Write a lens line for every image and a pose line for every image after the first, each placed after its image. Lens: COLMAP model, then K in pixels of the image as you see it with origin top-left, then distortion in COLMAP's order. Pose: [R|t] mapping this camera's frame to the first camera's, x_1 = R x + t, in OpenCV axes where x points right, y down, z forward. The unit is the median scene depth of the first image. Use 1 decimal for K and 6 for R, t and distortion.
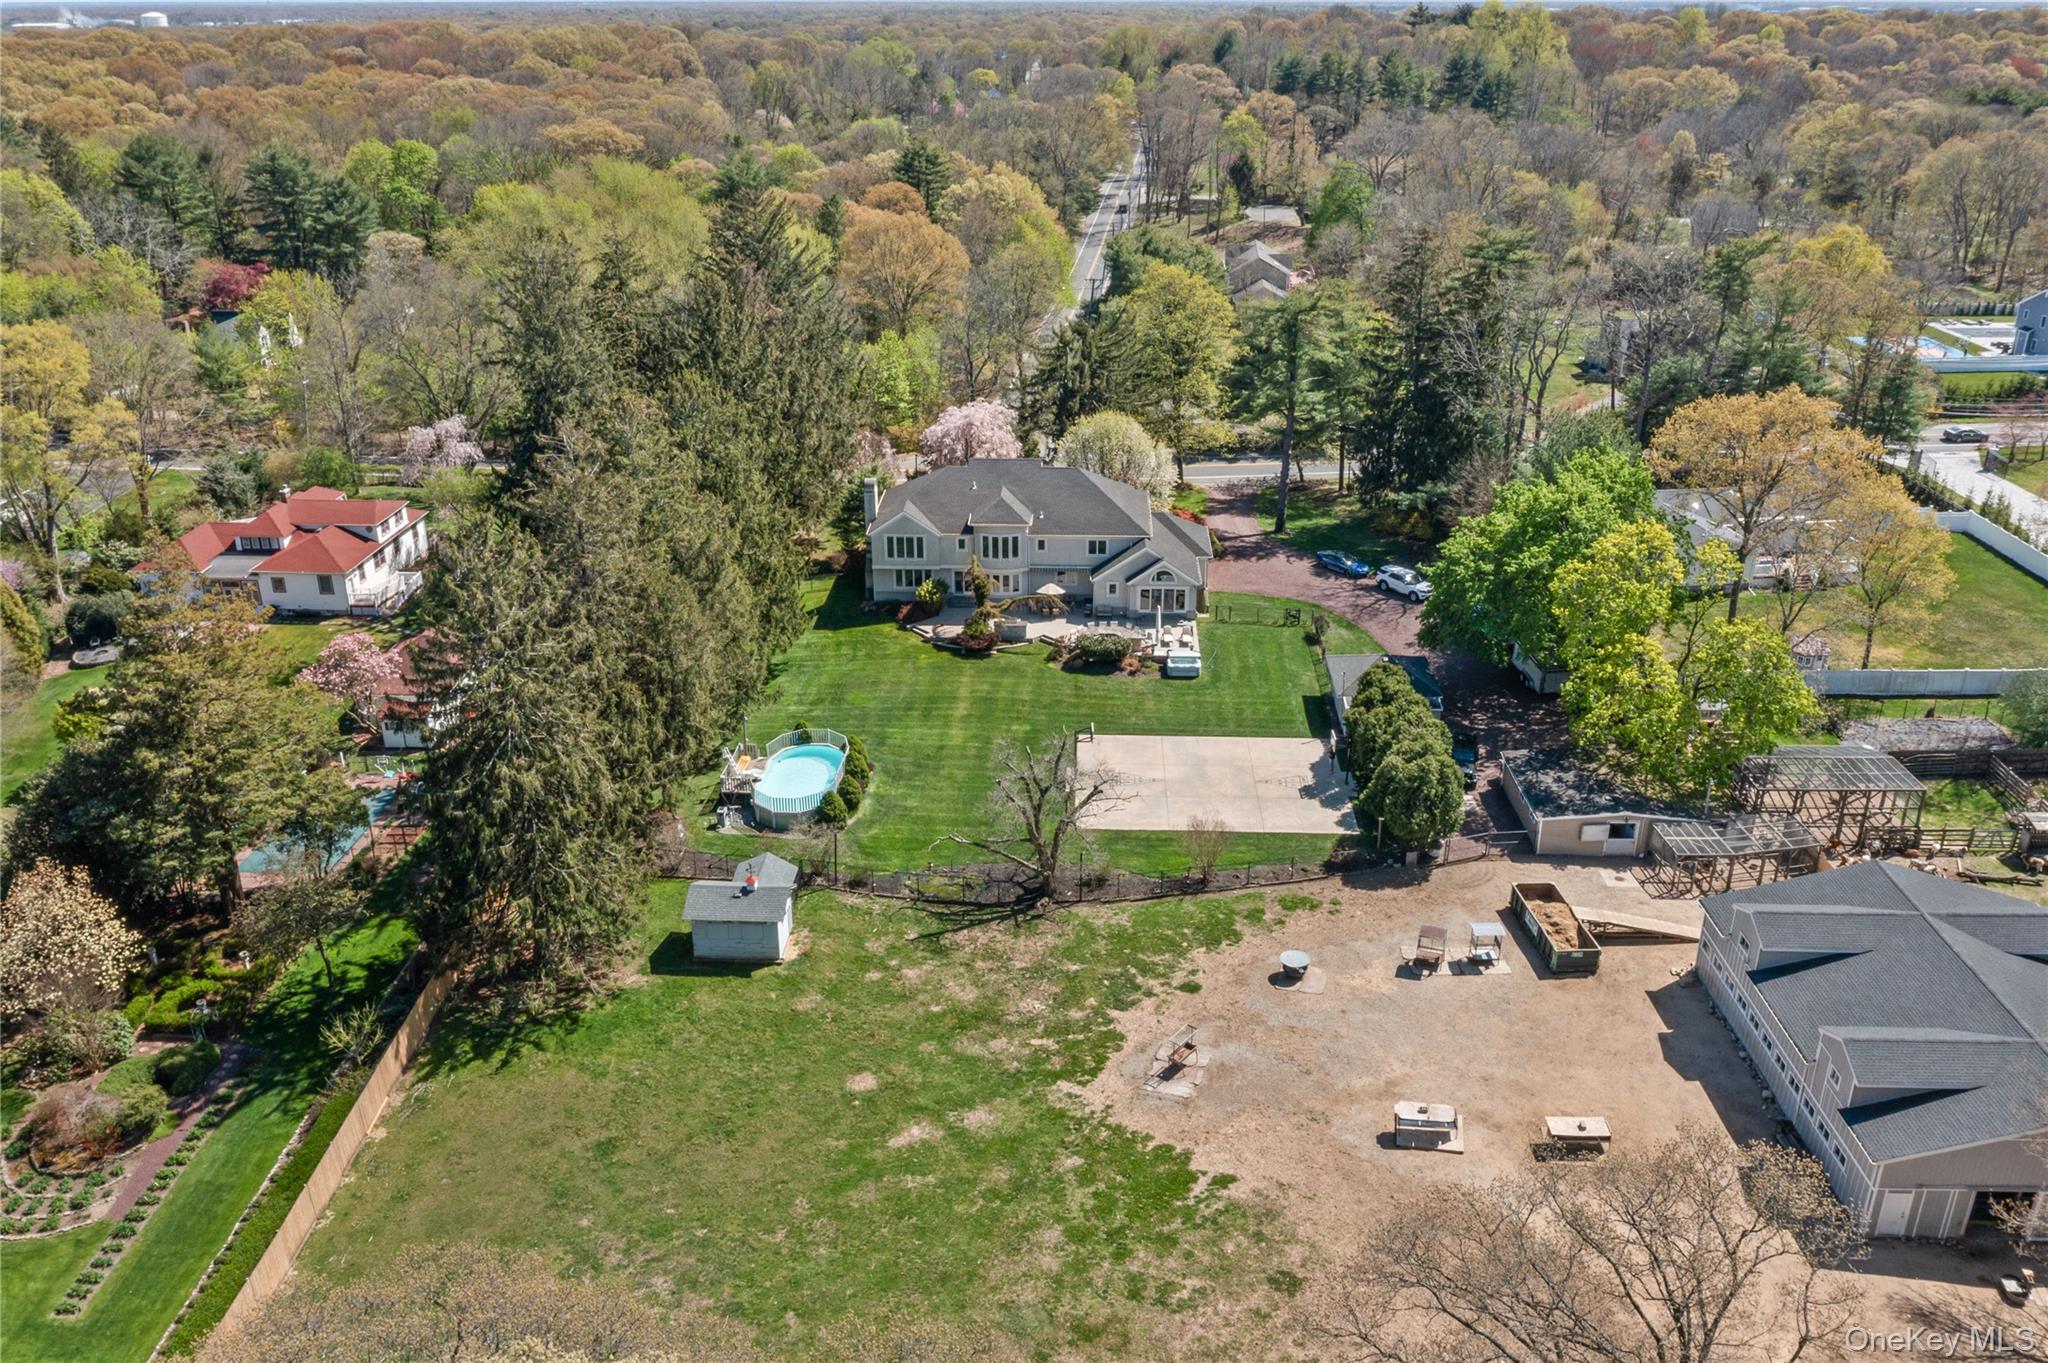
lens RADIAL K [[1604.4, 0, 1024.8], [0, 1604.4, 687.8], [0, 0, 1]] dist [-0.025625, 0.020744]
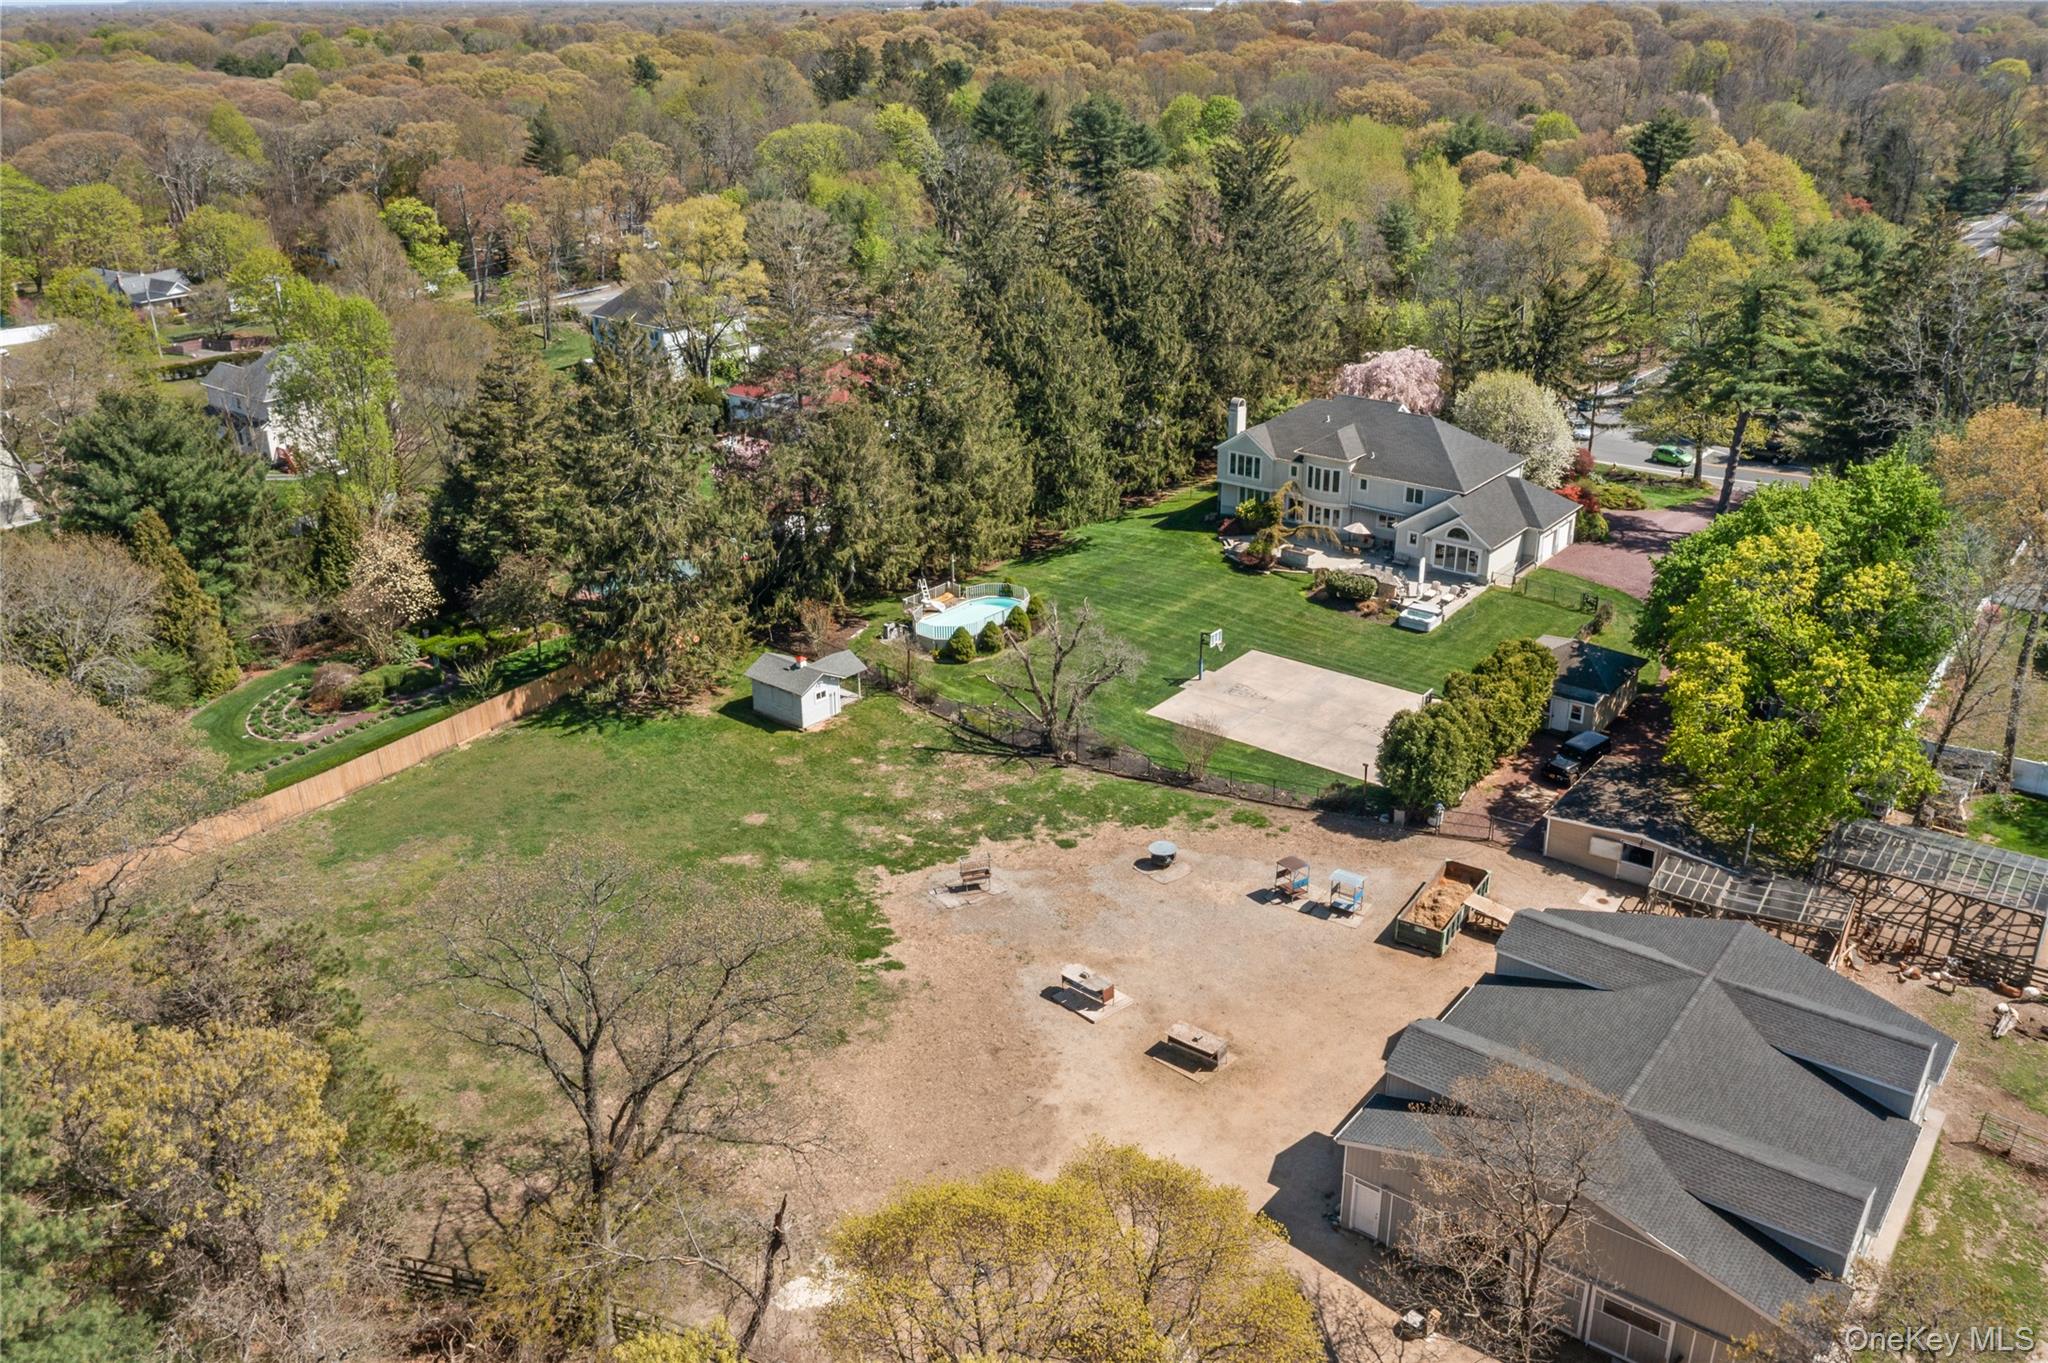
lens RADIAL K [[1604.4, 0, 1032.3], [0, 1604.4, 681.1], [0, 0, 1]] dist [-0.025625, 0.020744]
pose [[0.809258, 0.228779, -0.541075, 0.465411], [-0.228076, 0.971159, 0.069508, 0.009059], [0.541372, 0.067156, 0.838097, 0.061750]]
